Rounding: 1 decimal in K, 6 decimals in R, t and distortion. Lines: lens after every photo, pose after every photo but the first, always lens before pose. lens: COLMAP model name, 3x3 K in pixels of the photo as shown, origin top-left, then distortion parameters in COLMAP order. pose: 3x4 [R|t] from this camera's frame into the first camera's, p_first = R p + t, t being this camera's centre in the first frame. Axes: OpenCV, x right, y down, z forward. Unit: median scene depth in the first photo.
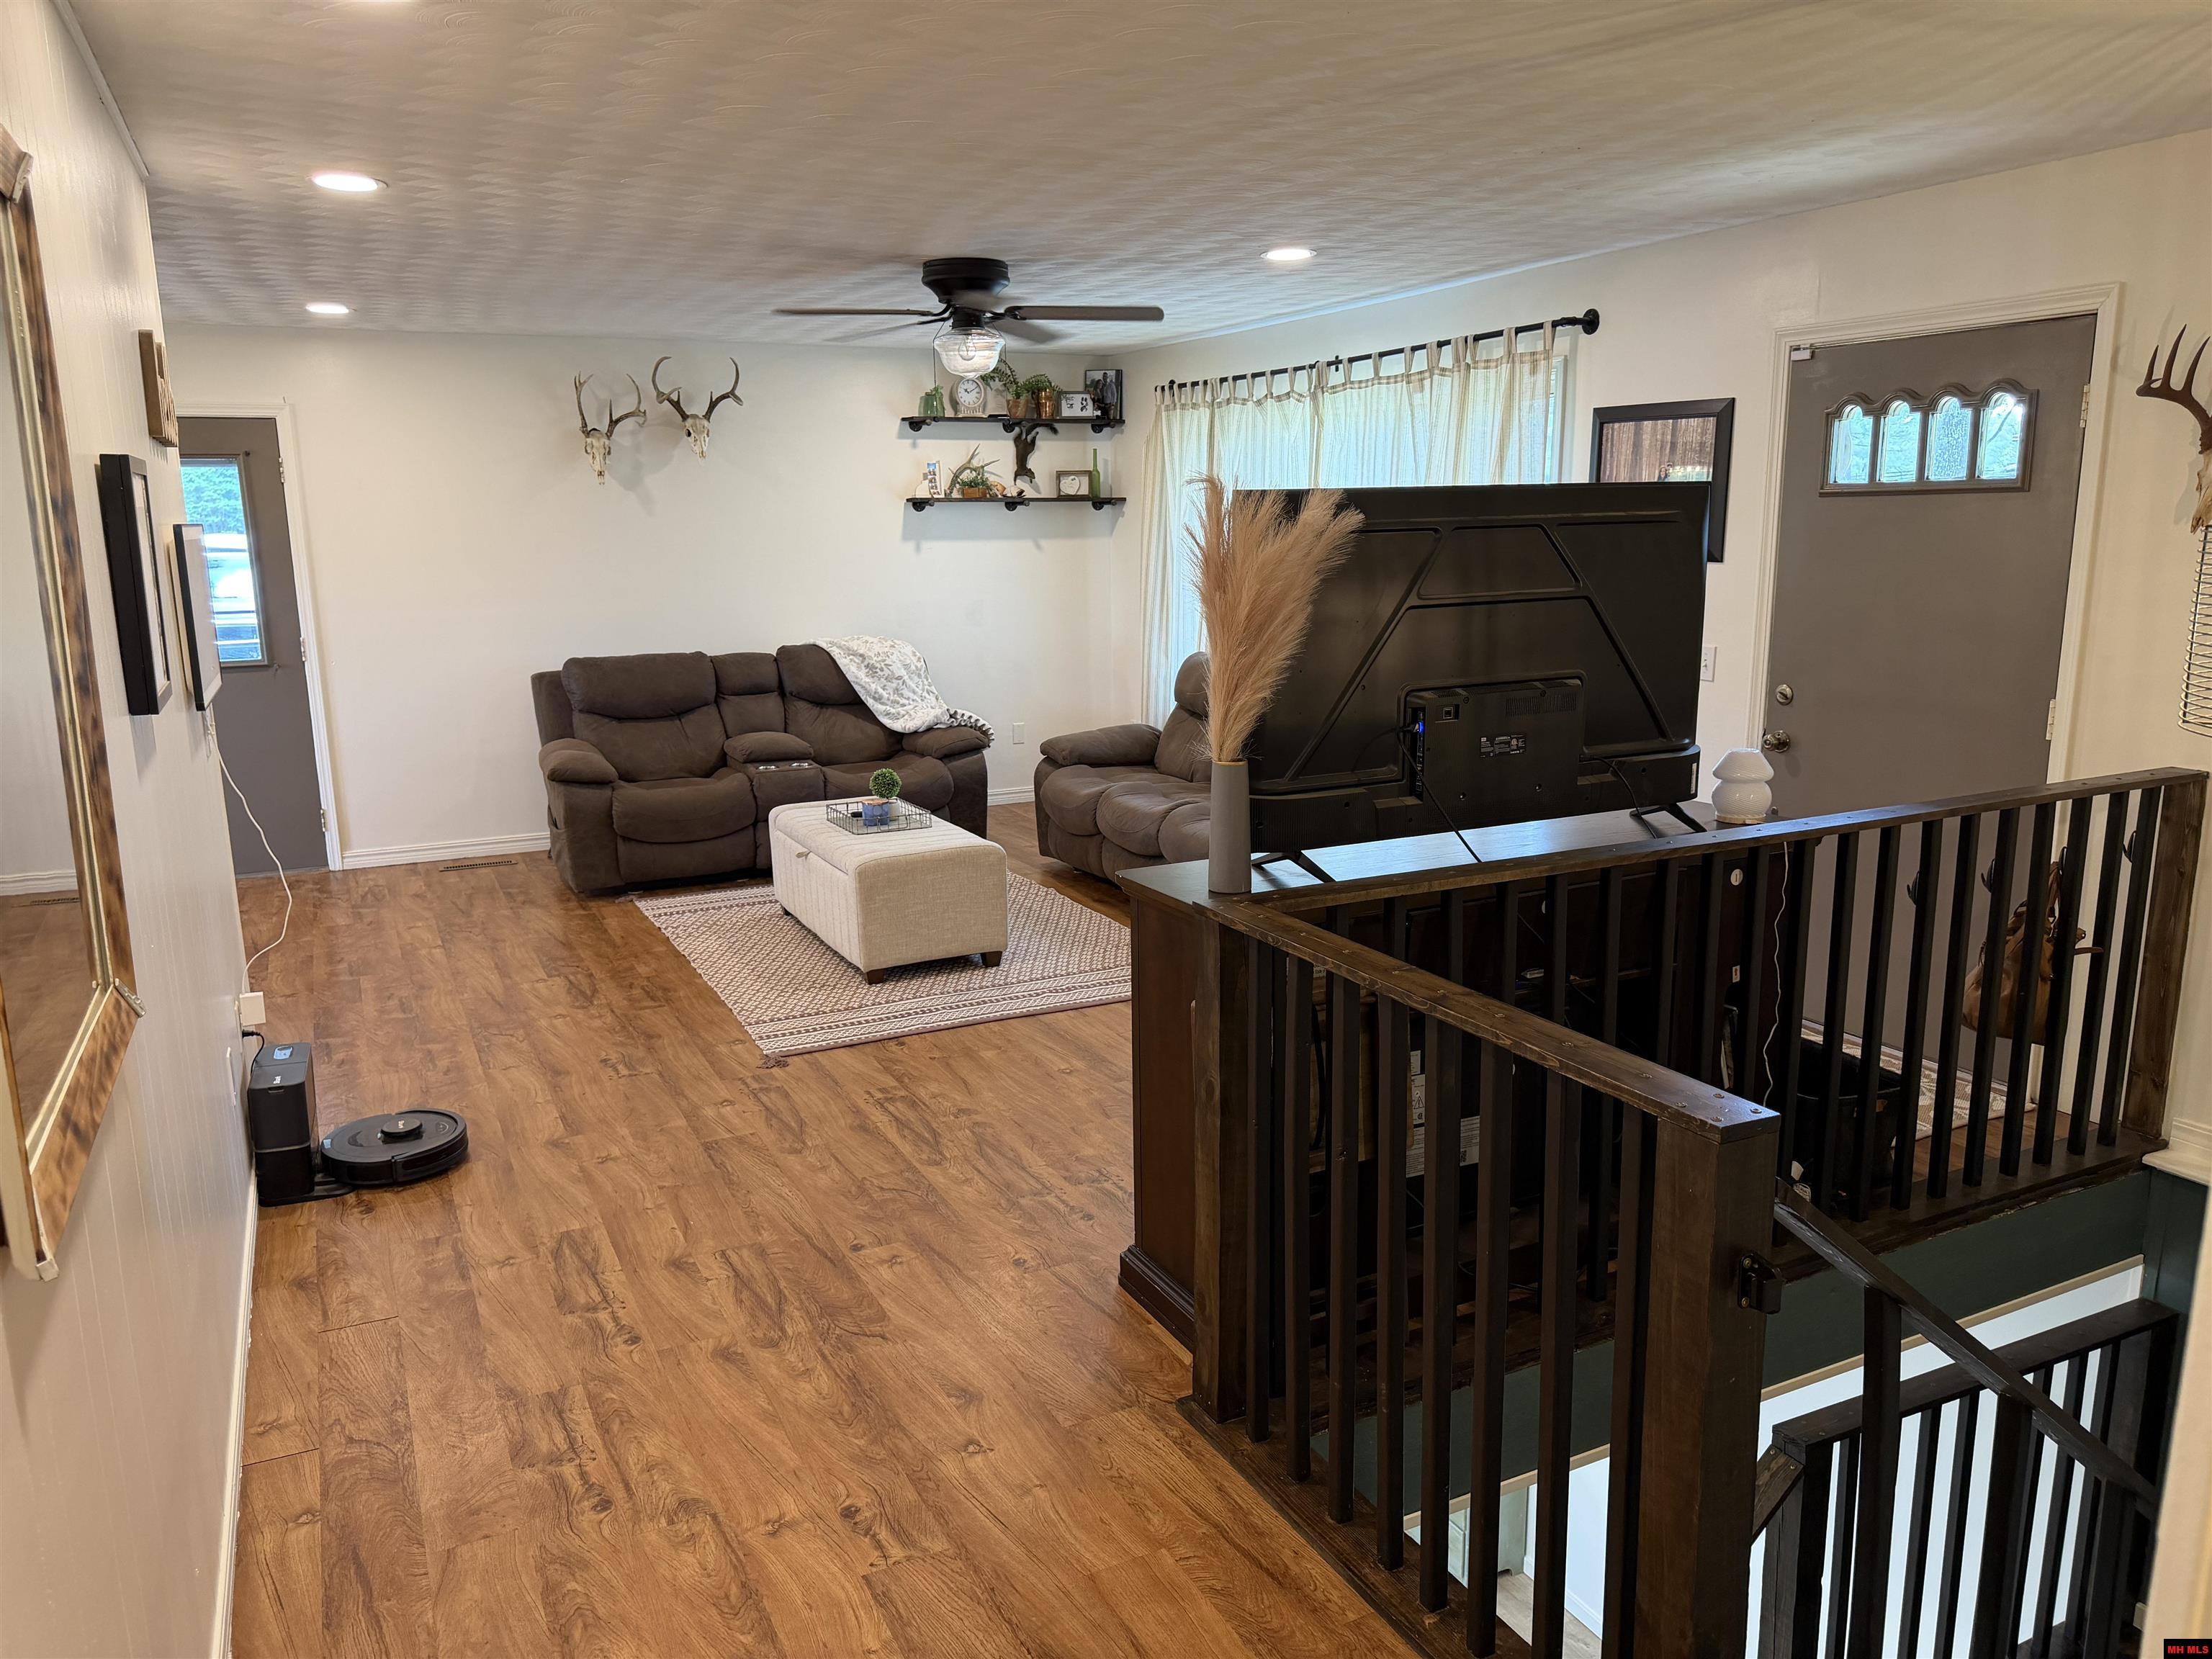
lens RADIAL K [[1533.1, 0, 1106.0], [0, 1533.1, 829.5], [0, 0, 1]] dist [0.142948, -0.268805]
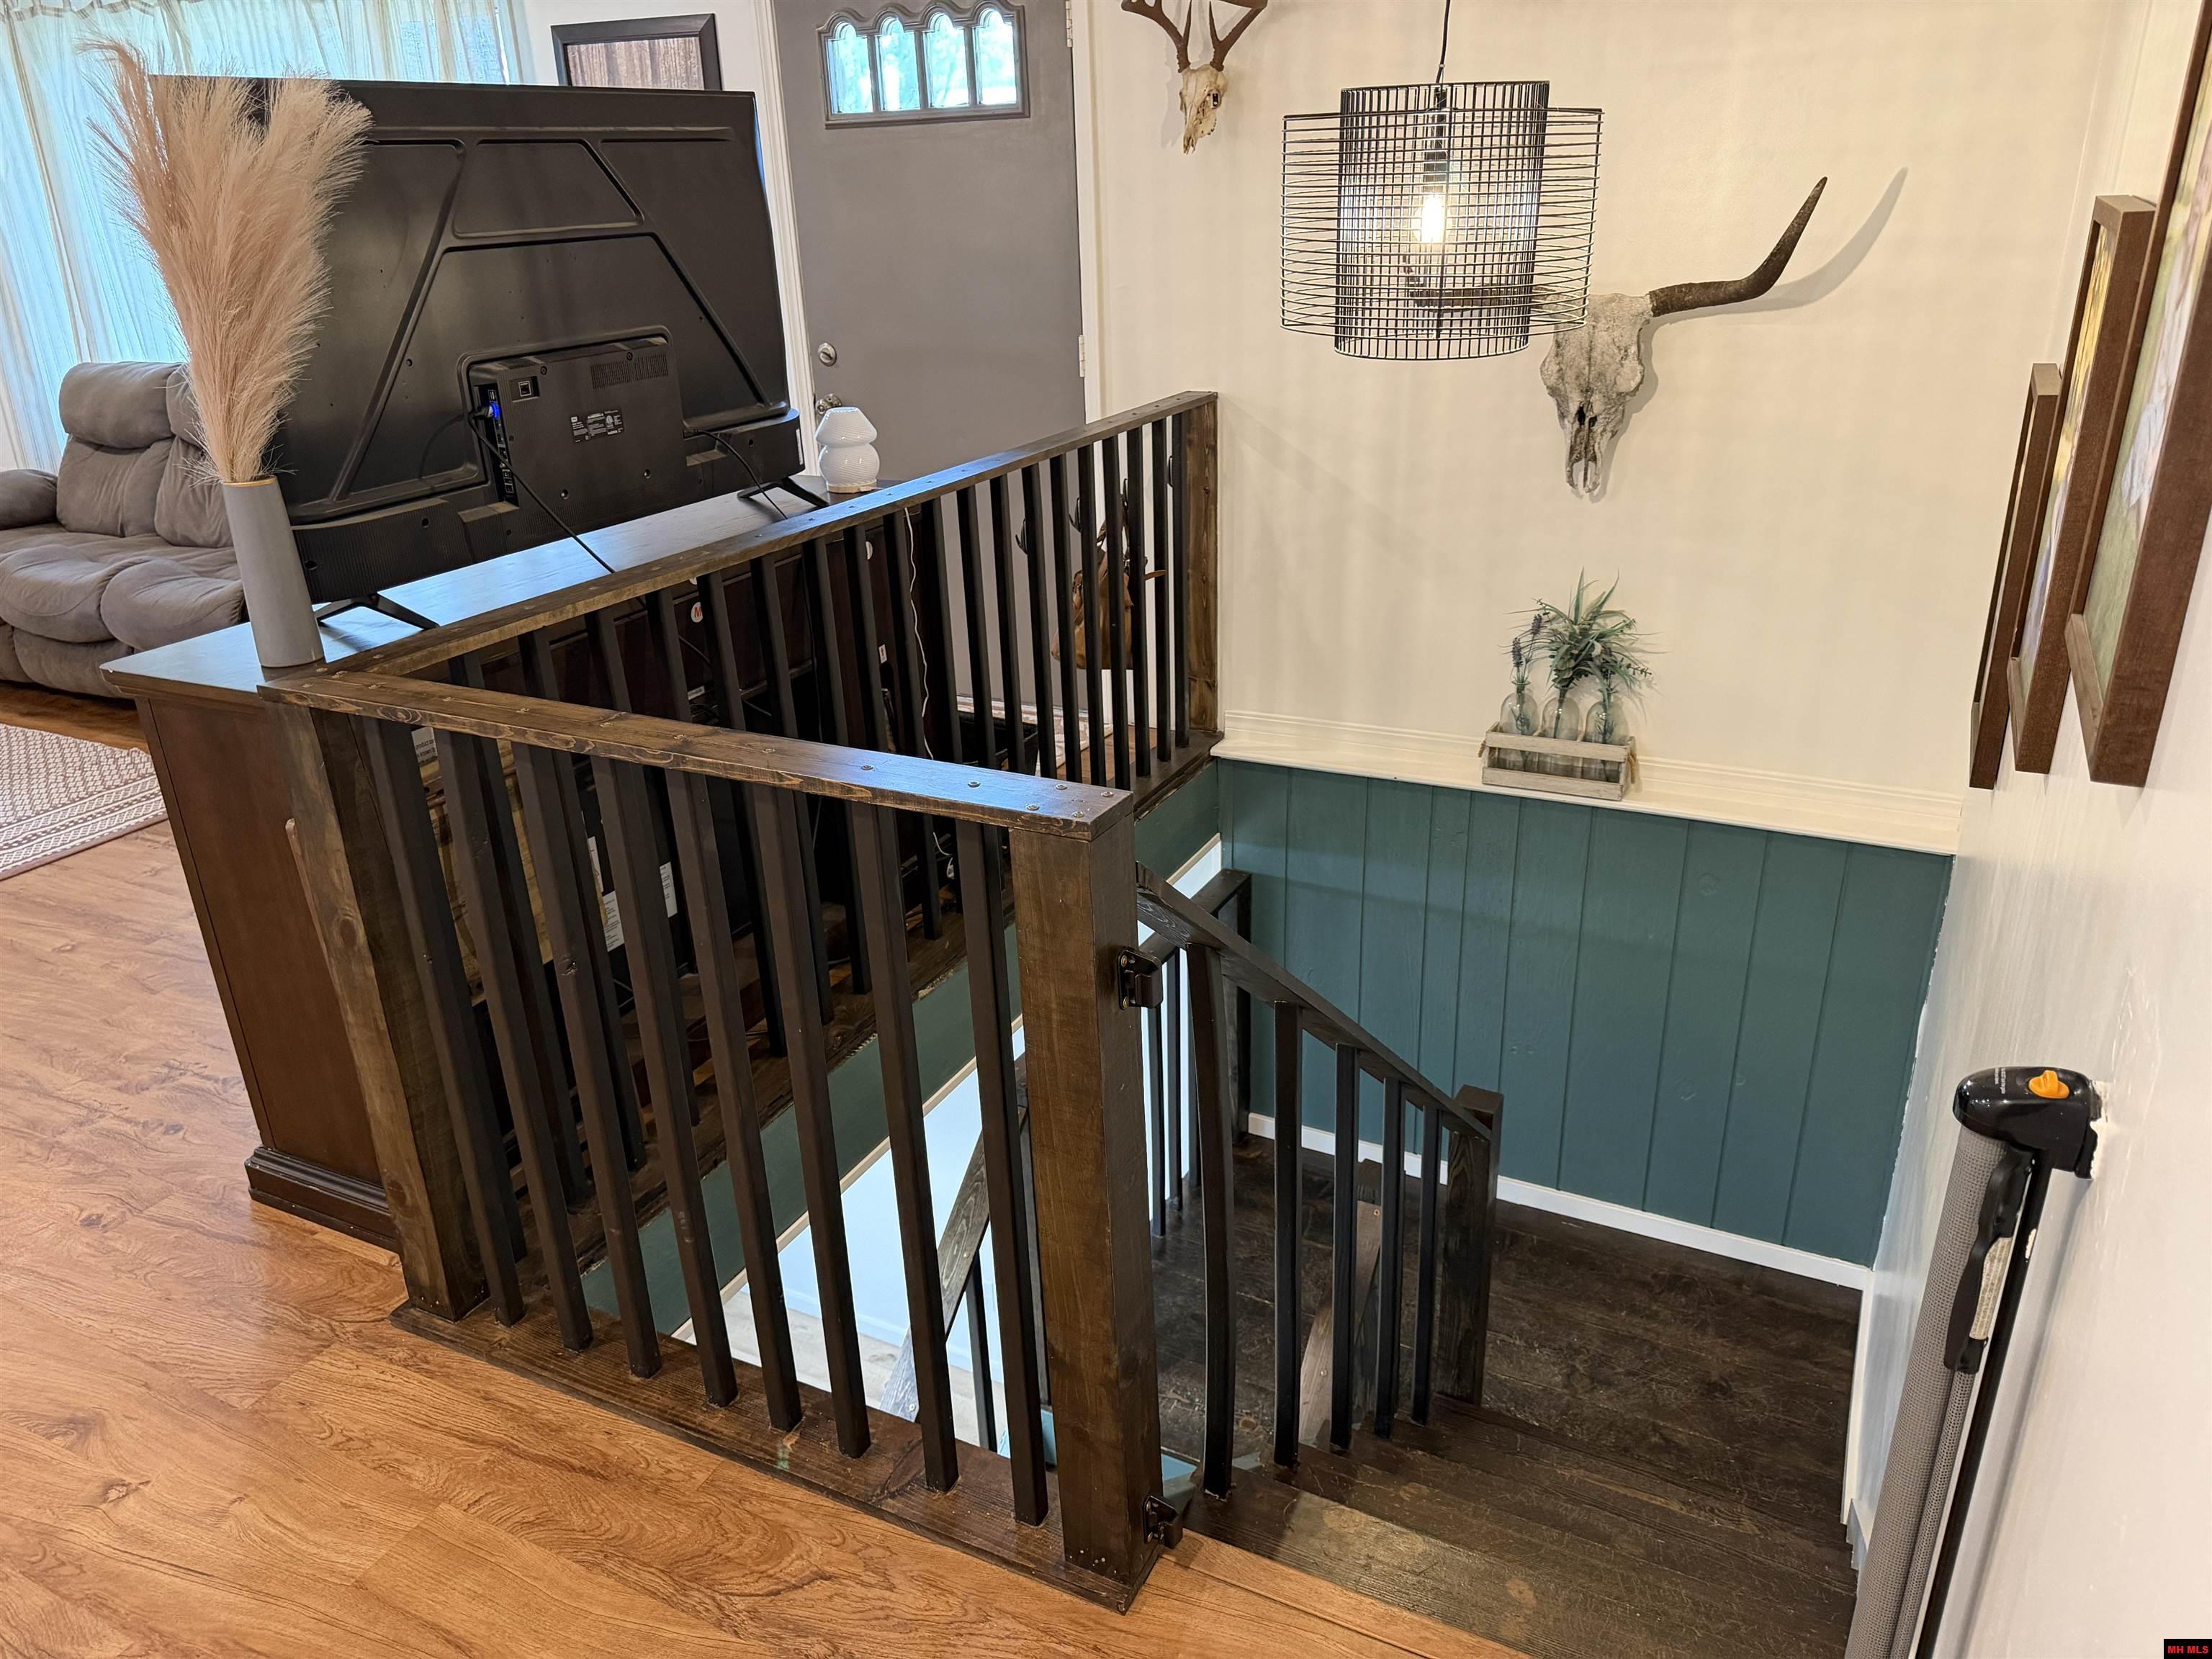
lens RADIAL K [[1571.9, 0, 1096.6], [0, 1571.9, 835.7], [0, 0, 1]] dist [0.027097, -0.034030]
pose [[0.805793, -0.241991, 0.540498, -0.034759], [0.137672, 0.964241, 0.226464, 0.001893], [-0.575972, -0.108072, 0.810294, 0.153209]]
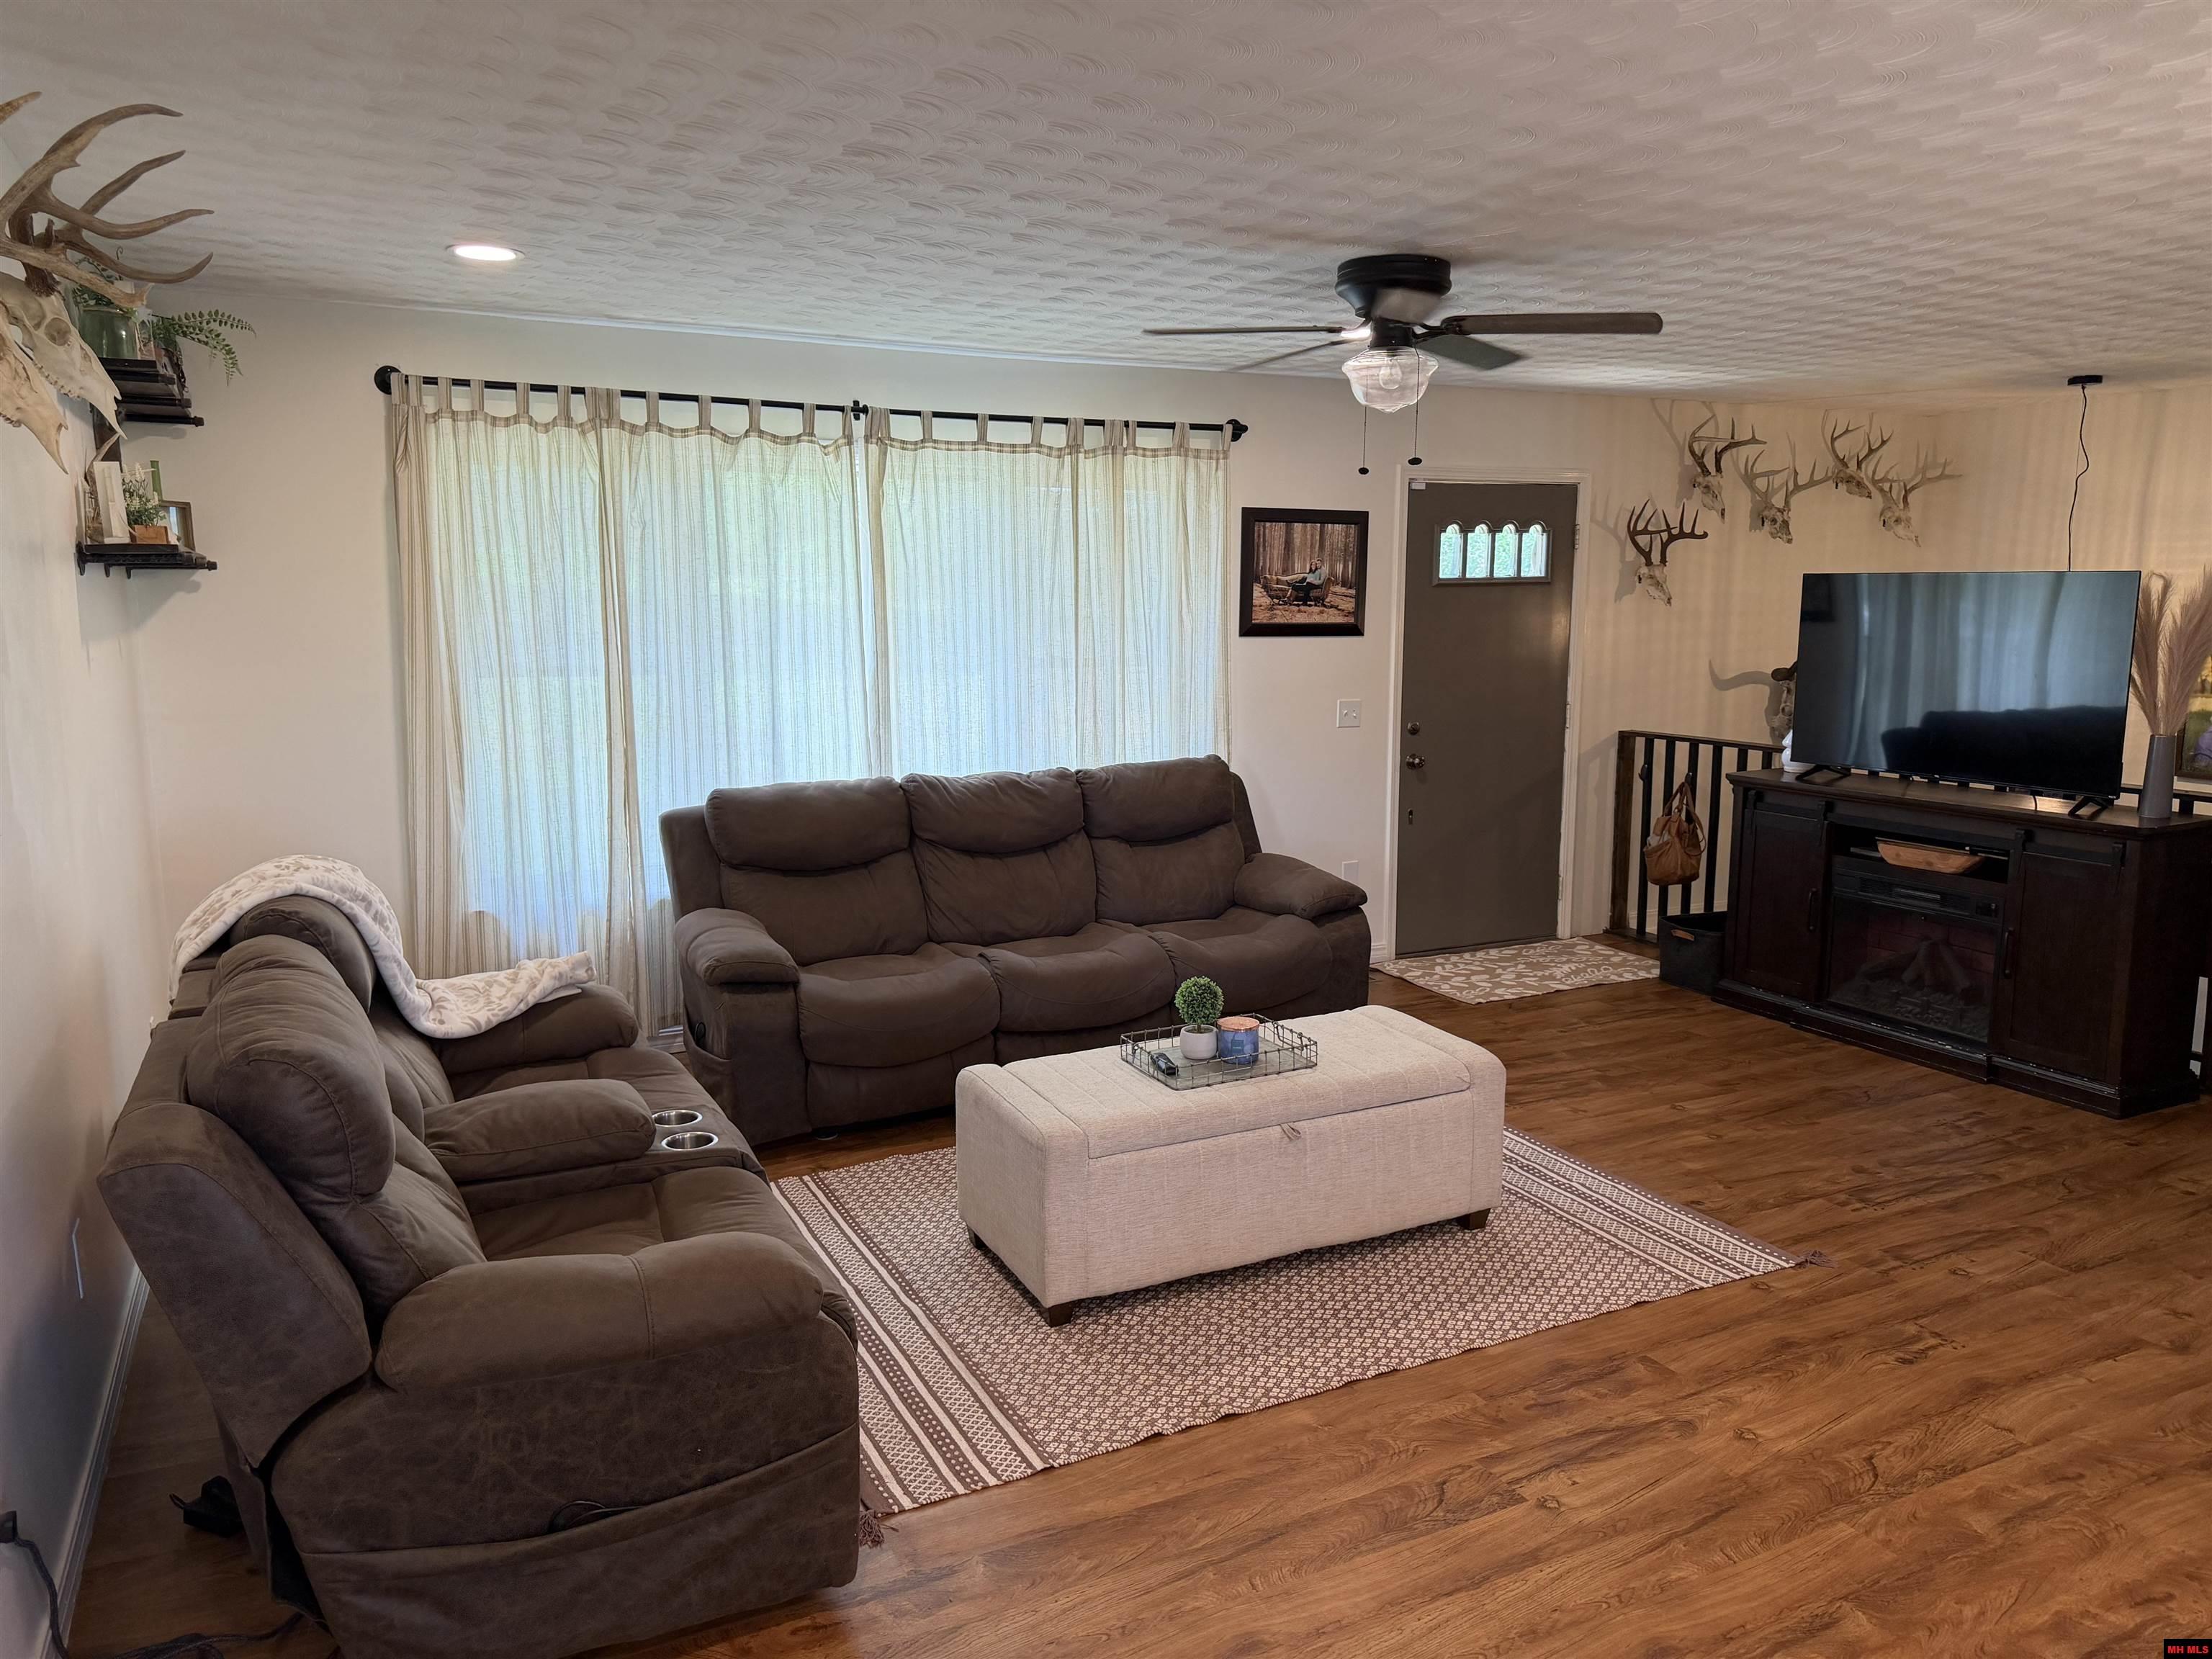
lens RADIAL K [[1571.9, 0, 1096.6], [0, 1571.9, 835.7], [0, 0, 1]] dist [0.027097, -0.034030]
pose [[0.006218, -0.133681, 0.991005, -1.527565], [0.207311, 0.969666, 0.129502, -0.371296], [-0.978255, 0.204641, 0.033743, 1.988532]]
